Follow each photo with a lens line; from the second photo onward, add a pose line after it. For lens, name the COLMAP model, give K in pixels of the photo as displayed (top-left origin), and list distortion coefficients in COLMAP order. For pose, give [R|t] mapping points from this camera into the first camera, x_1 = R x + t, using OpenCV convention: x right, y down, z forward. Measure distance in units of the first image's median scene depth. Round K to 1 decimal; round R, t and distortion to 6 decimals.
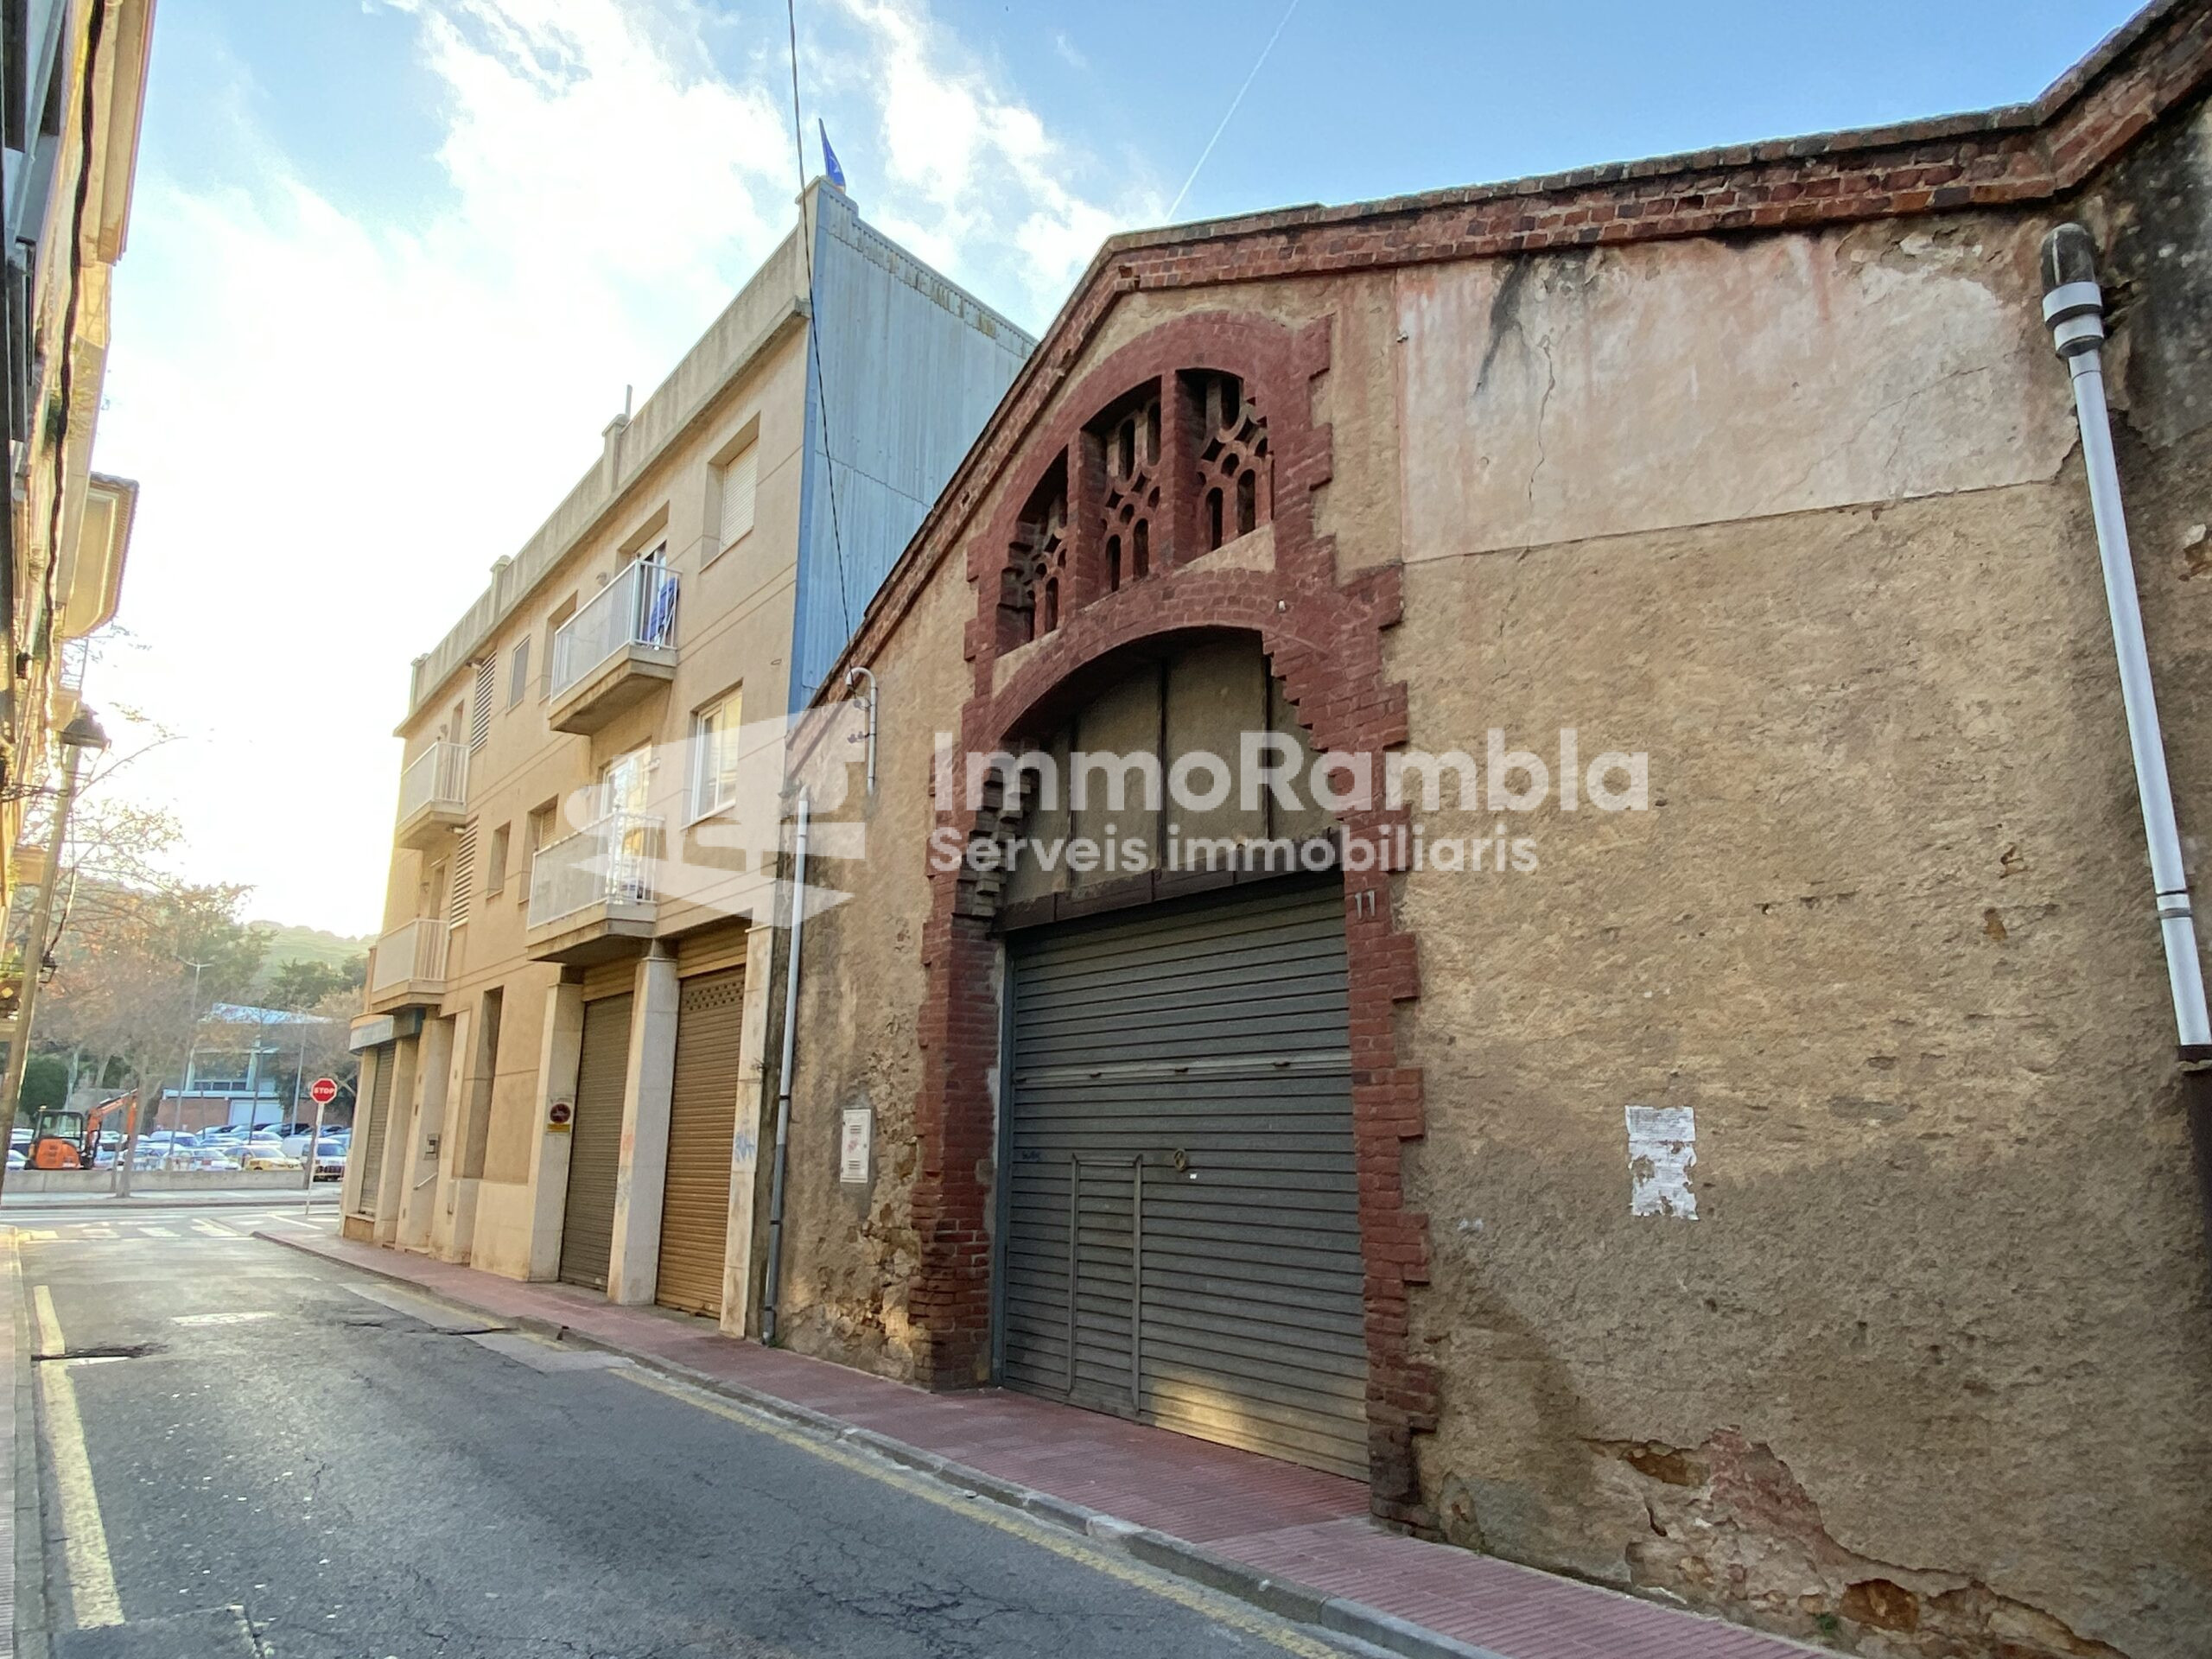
lens RADIAL K [[1446.6, 0, 1106.0], [0, 1446.6, 829.5], [0, 0, 1]] dist [0.071660, -0.076430]
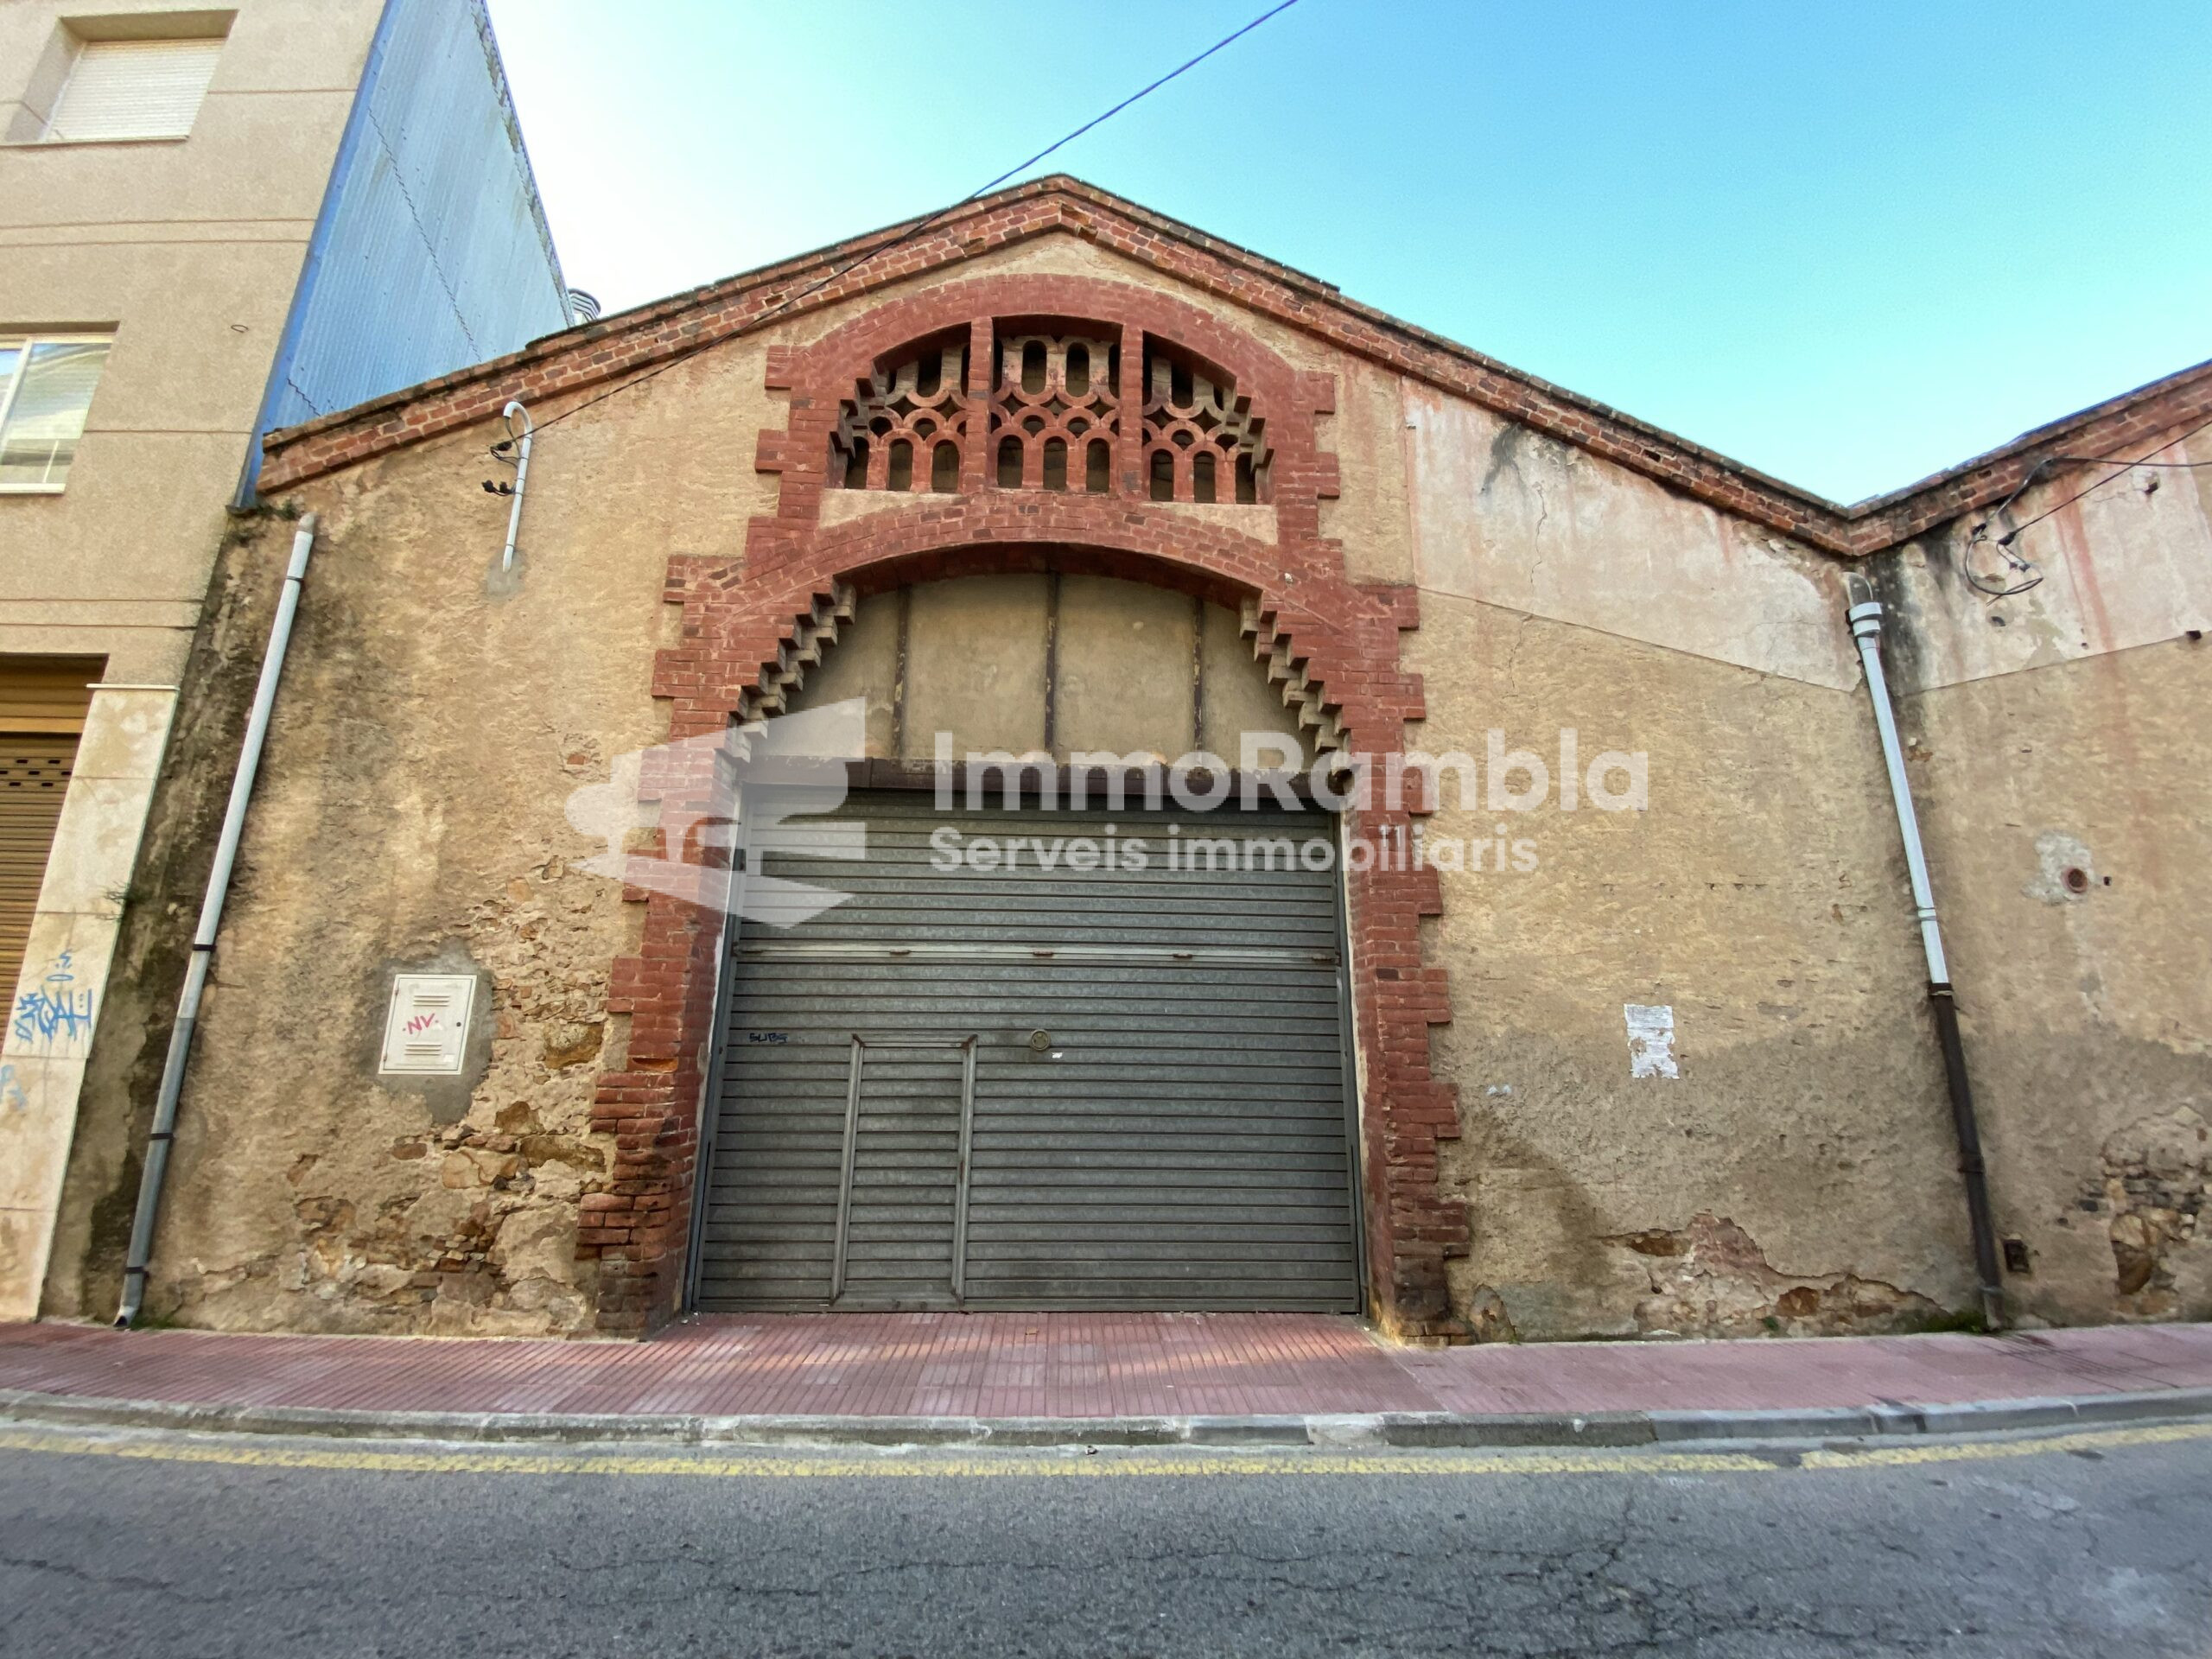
lens RADIAL K [[899.2, 0, 1105.4], [0, 899.2, 820.3], [0, 0, 1]] dist [0.024112, -0.021729]
pose [[0.548576, 0.188626, 0.814546, -0.637349], [-0.184523, 0.977511, -0.102093, 0.175877], [-0.815485, -0.094297, 0.571045, 0.819304]]
